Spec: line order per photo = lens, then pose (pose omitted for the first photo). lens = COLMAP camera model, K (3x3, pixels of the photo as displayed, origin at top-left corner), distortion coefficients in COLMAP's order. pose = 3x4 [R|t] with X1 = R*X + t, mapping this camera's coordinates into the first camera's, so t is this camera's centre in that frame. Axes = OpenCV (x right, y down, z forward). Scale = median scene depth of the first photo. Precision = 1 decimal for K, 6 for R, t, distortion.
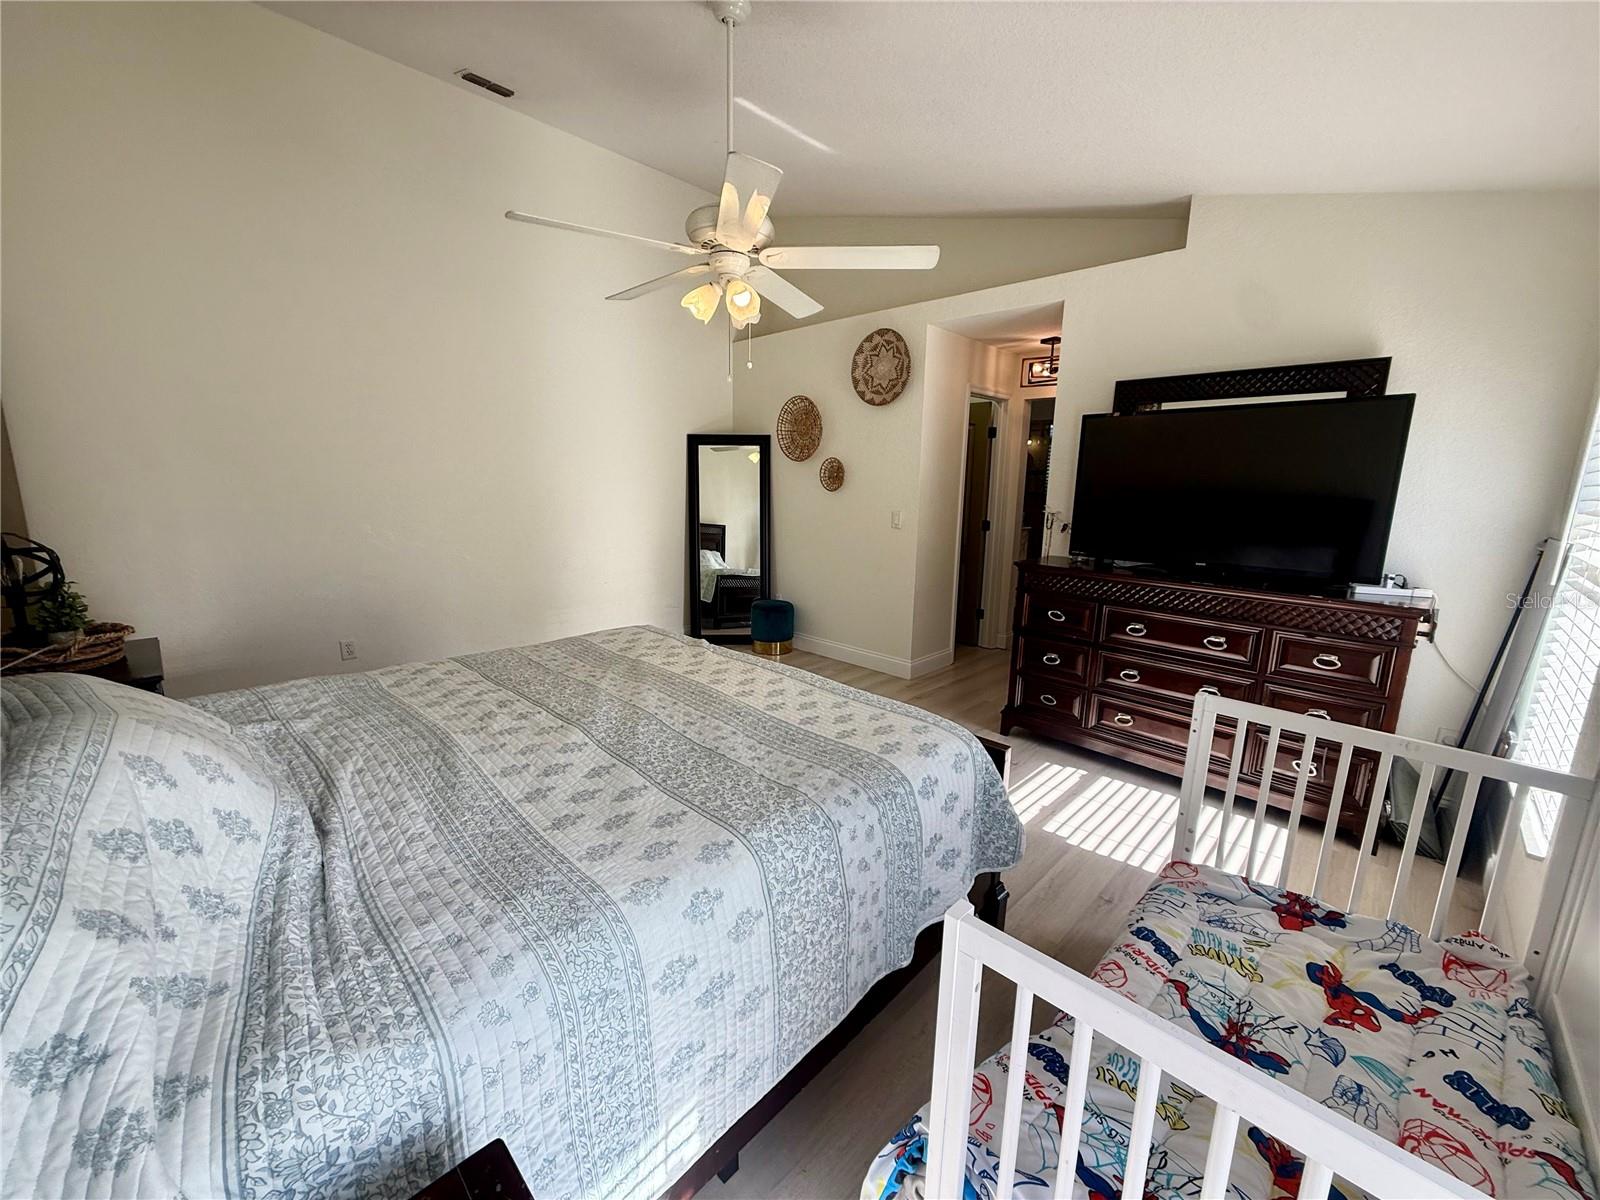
lens RADIAL K [[632.1, 0, 799.9], [0, 632.1, 607.5], [0, 0, 1]] dist [-0.003612, 0.000812]
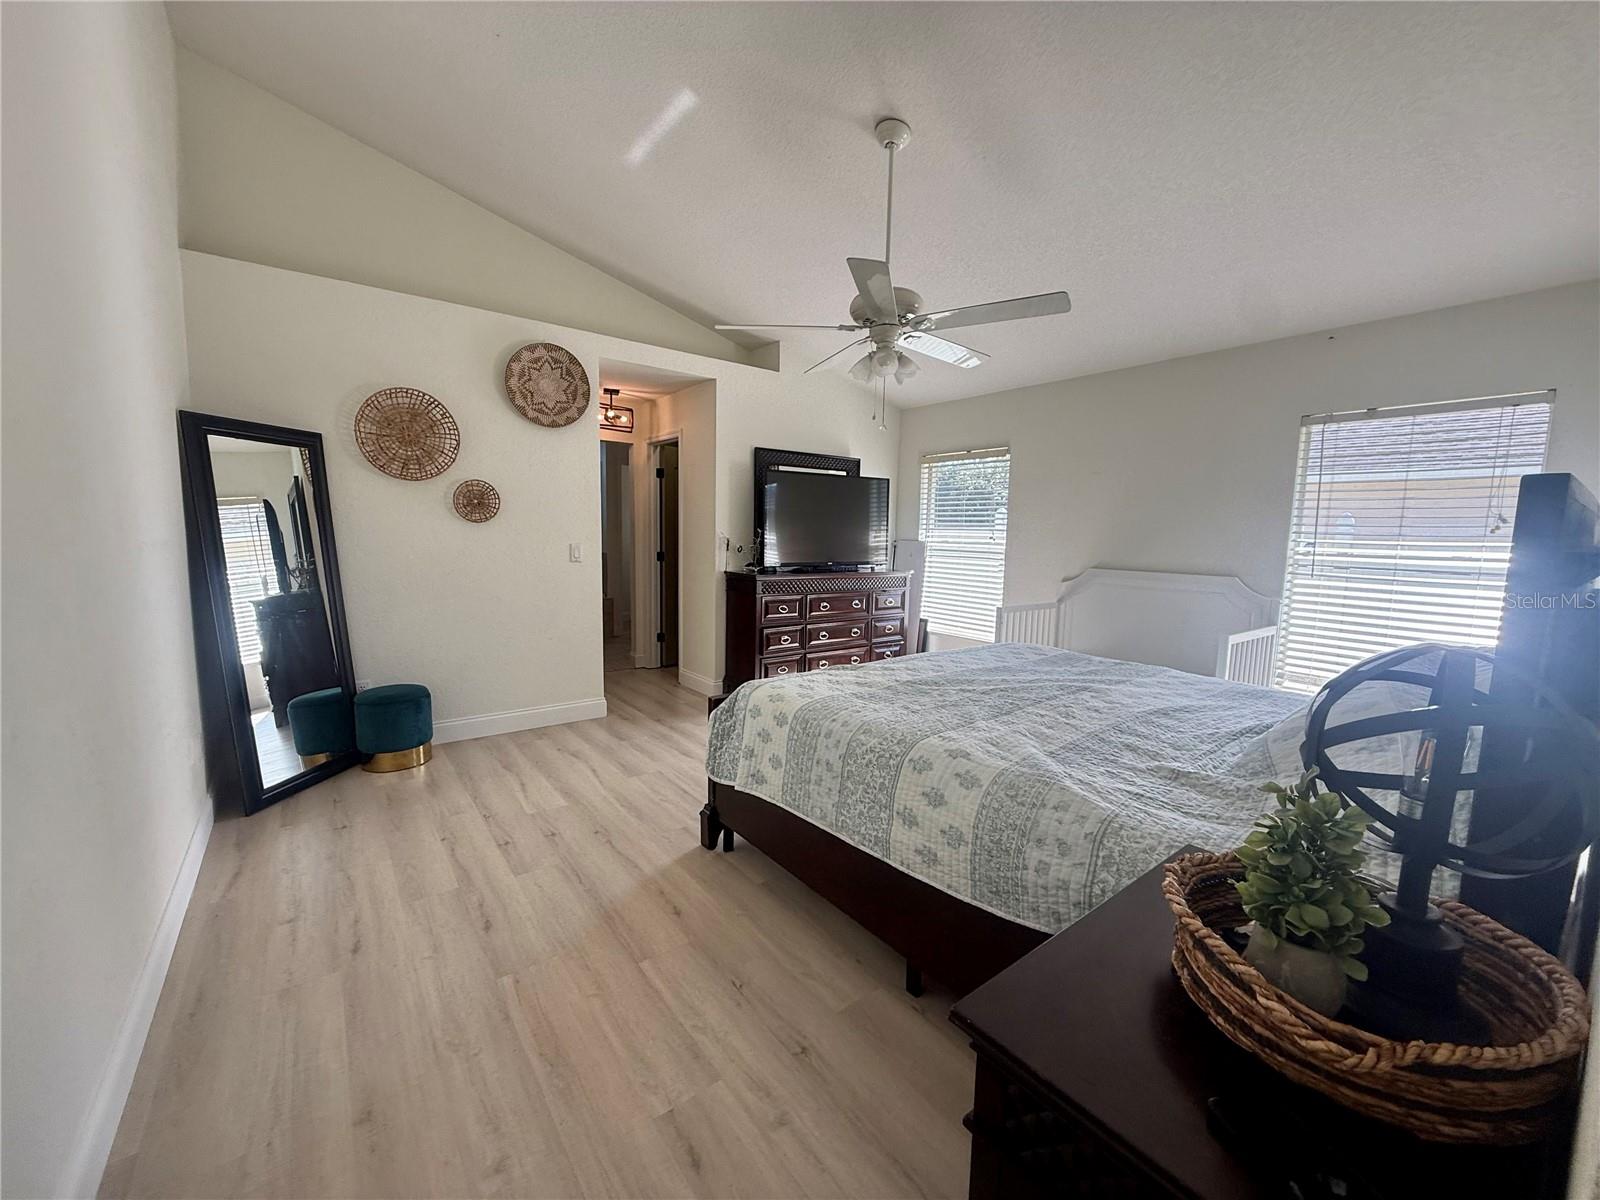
lens RADIAL K [[632.1, 0, 798.3], [0, 632.1, 596.6], [0, 0, 1]] dist [-0.003612, 0.000812]
pose [[0.096147, -0.137566, 0.985815, -0.752229], [0.171621, 0.977862, 0.119718, -0.131580], [-0.980460, 0.157676, 0.117627, 0.586867]]
